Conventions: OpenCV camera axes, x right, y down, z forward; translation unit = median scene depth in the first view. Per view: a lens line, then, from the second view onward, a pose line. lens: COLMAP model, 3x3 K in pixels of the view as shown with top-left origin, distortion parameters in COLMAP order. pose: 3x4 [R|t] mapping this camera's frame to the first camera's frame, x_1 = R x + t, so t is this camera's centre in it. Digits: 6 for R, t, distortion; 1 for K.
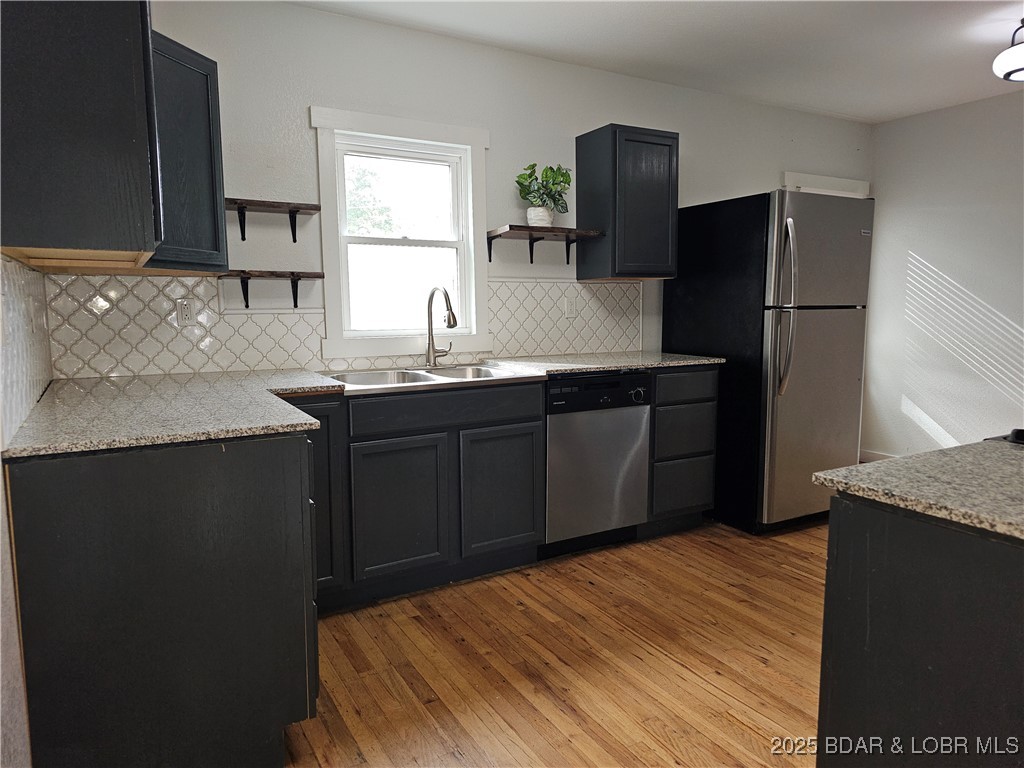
lens RADIAL K [[682.9, 0, 519.6], [0, 682.9, 379.5], [0, 0, 1]] dist [0.070523, -0.051562]
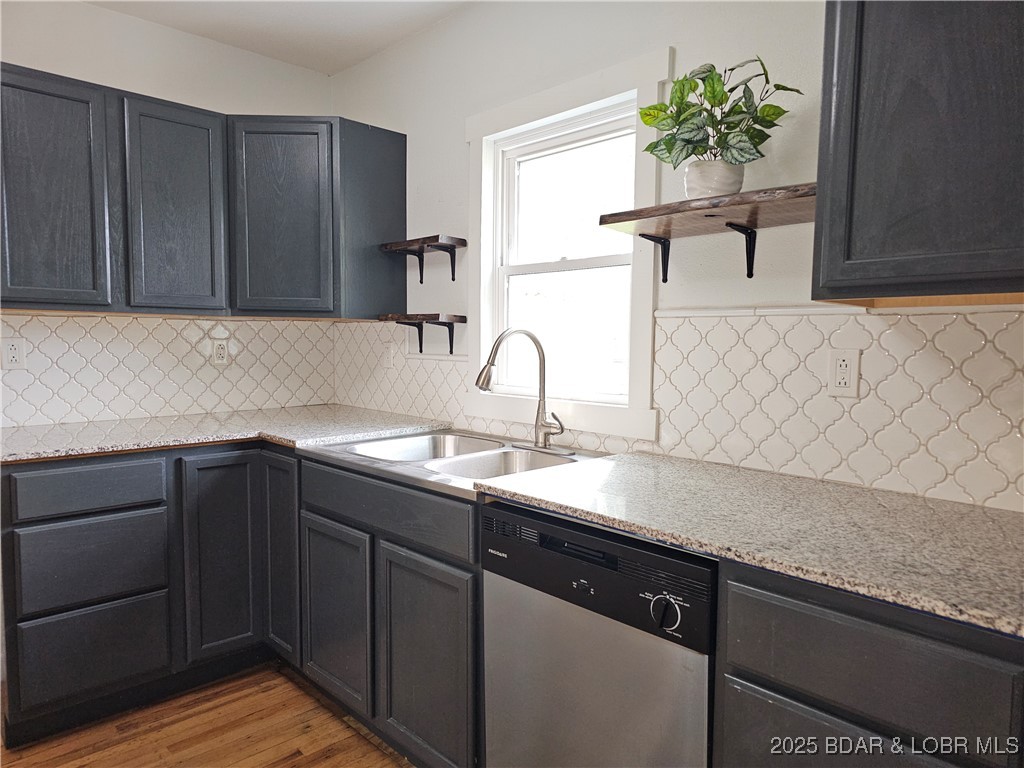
lens RADIAL K [[682.9, 0, 519.0], [0, 682.9, 390.9], [0, 0, 1]] dist [0.070523, -0.051562]
pose [[0.229943, 0.082940, -0.969664, 0.561184], [-0.122262, 0.990930, 0.055766, -0.118848], [0.965494, 0.105730, 0.237997, 0.894764]]
